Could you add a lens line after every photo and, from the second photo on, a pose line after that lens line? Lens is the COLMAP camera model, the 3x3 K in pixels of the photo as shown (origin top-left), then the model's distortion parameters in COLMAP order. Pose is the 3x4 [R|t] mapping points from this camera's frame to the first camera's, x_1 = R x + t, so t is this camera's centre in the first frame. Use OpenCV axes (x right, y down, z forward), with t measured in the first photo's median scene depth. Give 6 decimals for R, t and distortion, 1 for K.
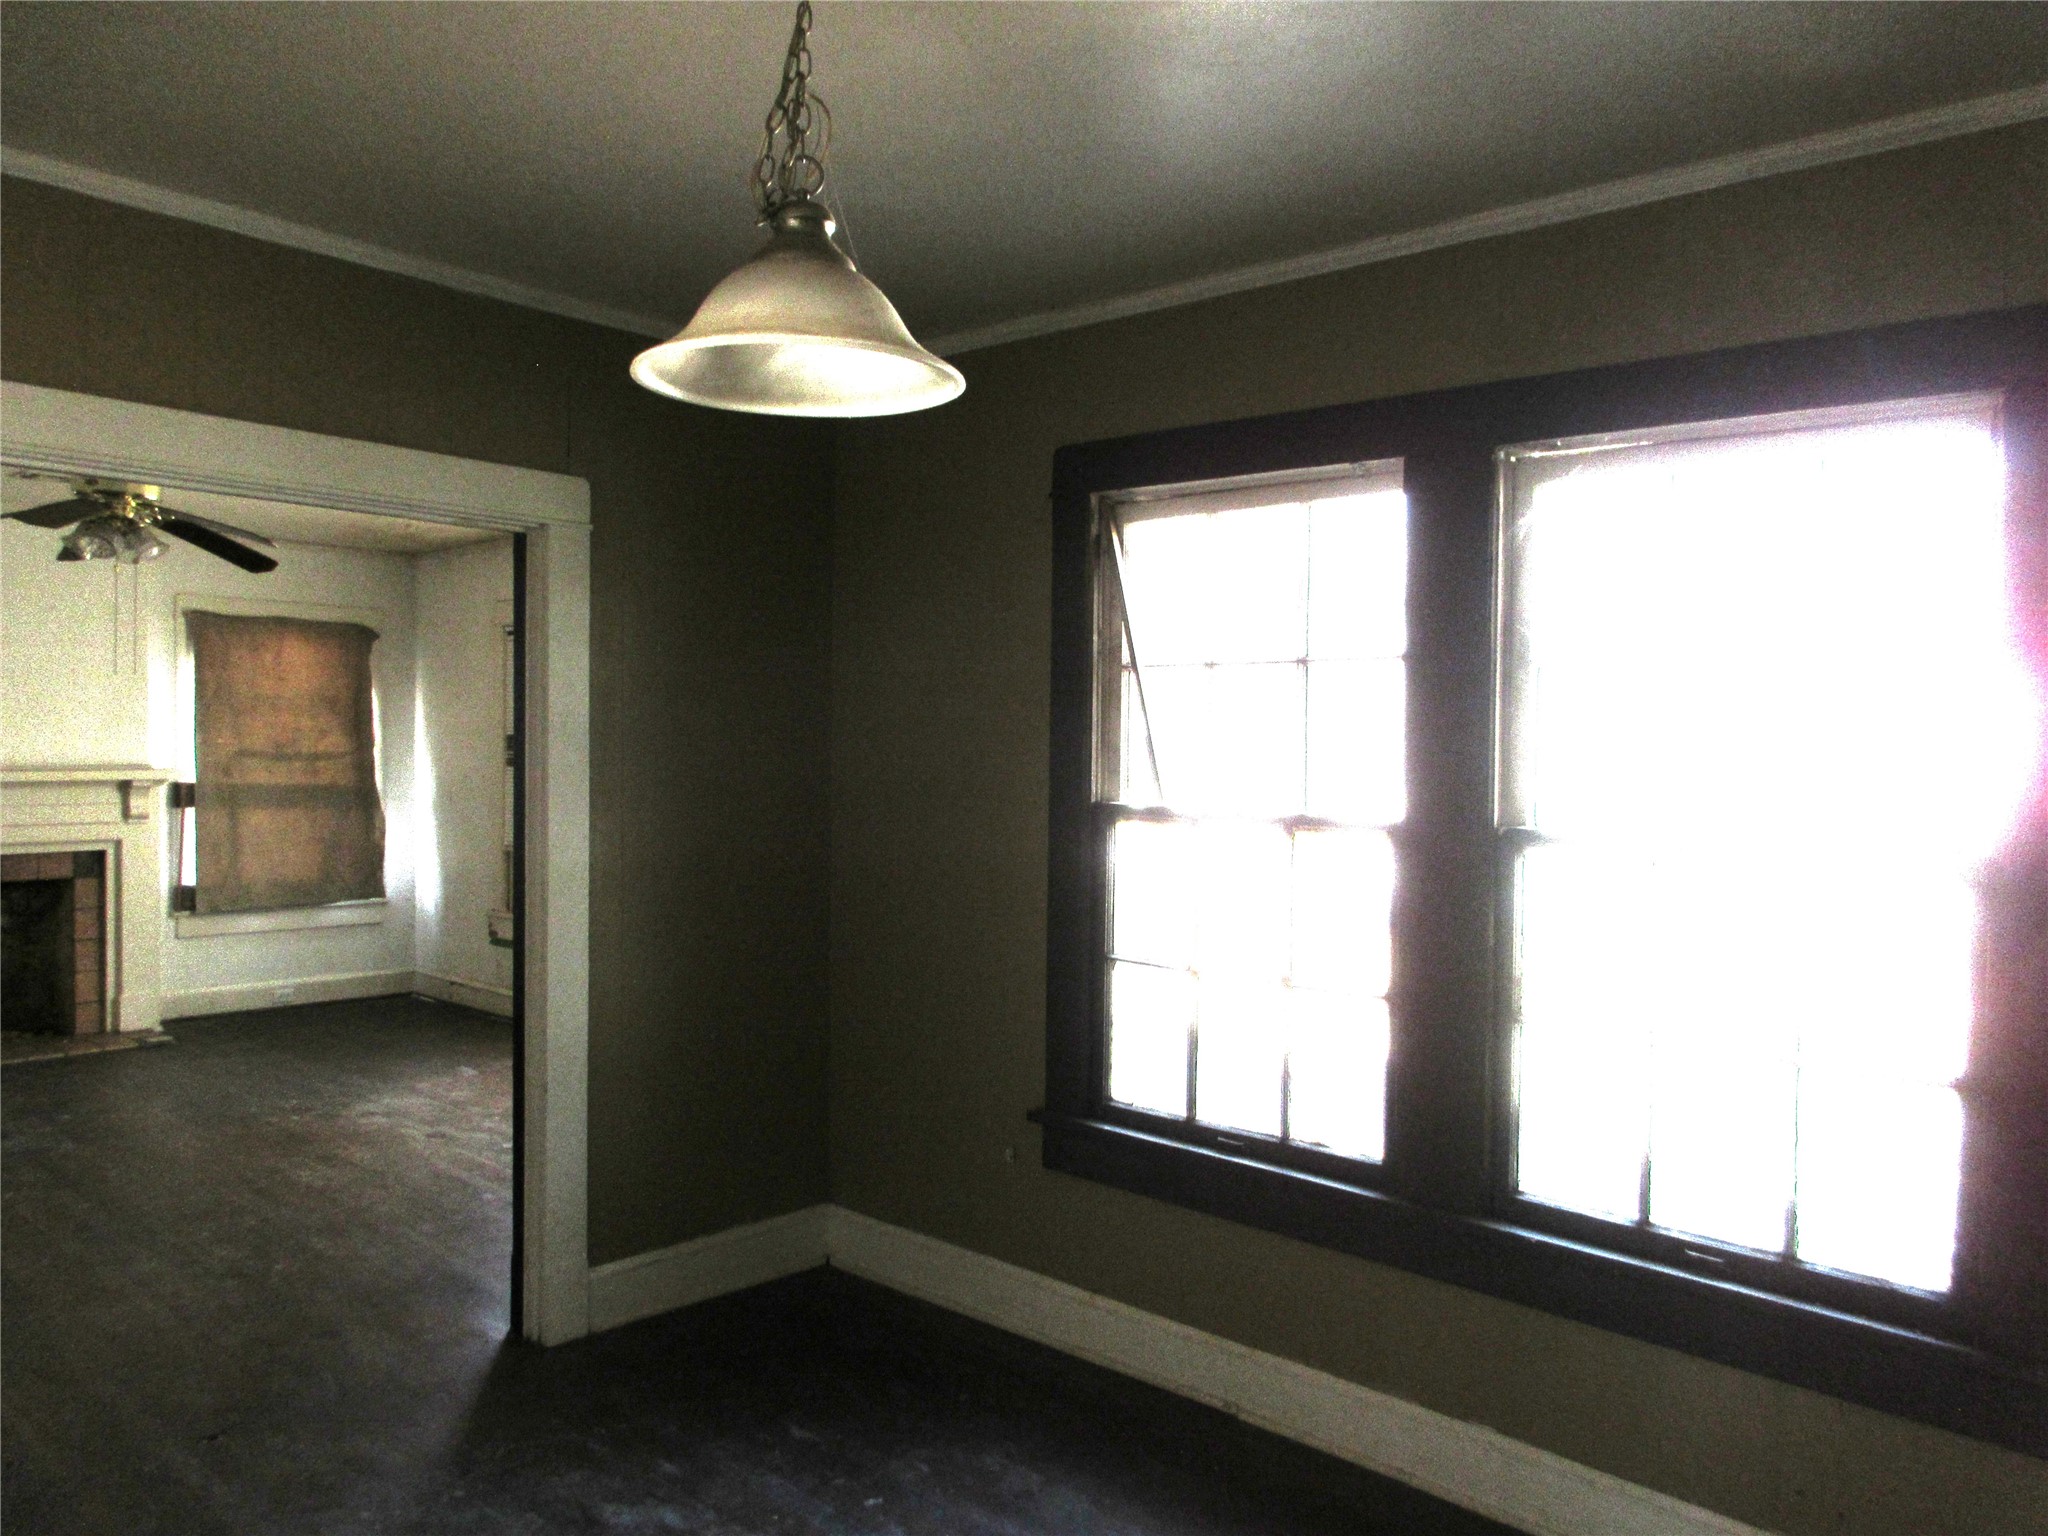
lens RADIAL K [[1499.8, 0, 1024.0], [0, 1499.8, 768.0], [0, 0, 1]] dist [-0.002619, -0.005001]
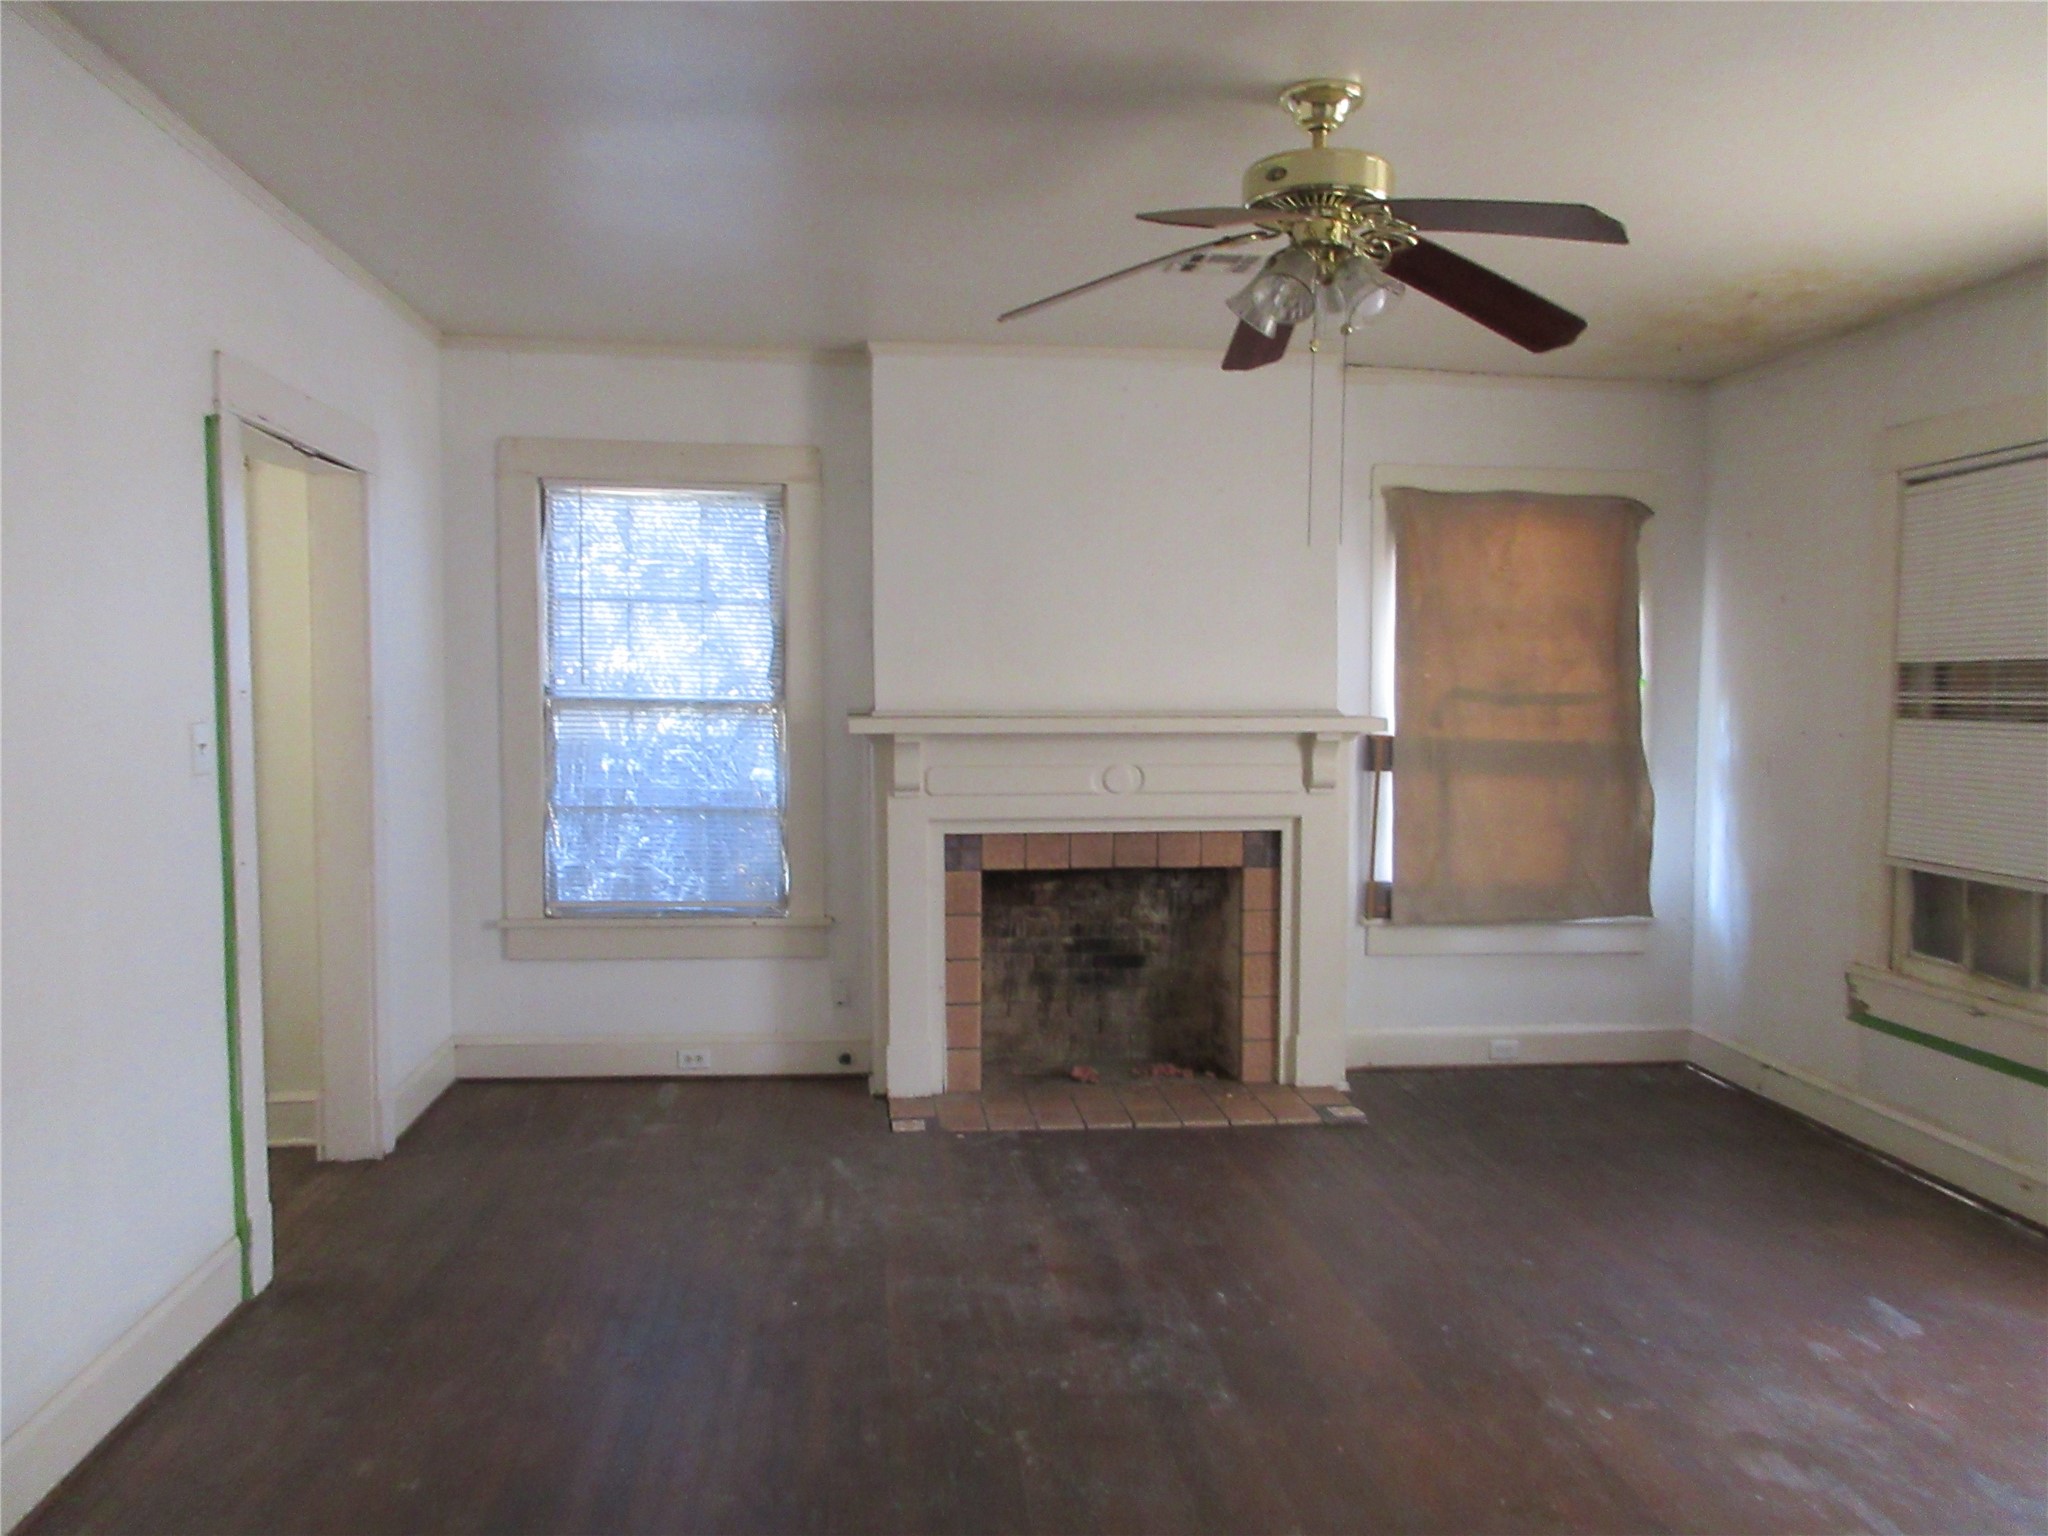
lens RADIAL K [[1499.8, 0, 1024.0], [0, 1499.8, 768.0], [0, 0, 1]] dist [-0.002619, -0.005001]
pose [[0.754138, 0.032137, -0.655929, -0.227249], [-0.007651, 0.999164, 0.040158, -0.002261], [0.656671, -0.025267, 0.753754, 0.363316]]
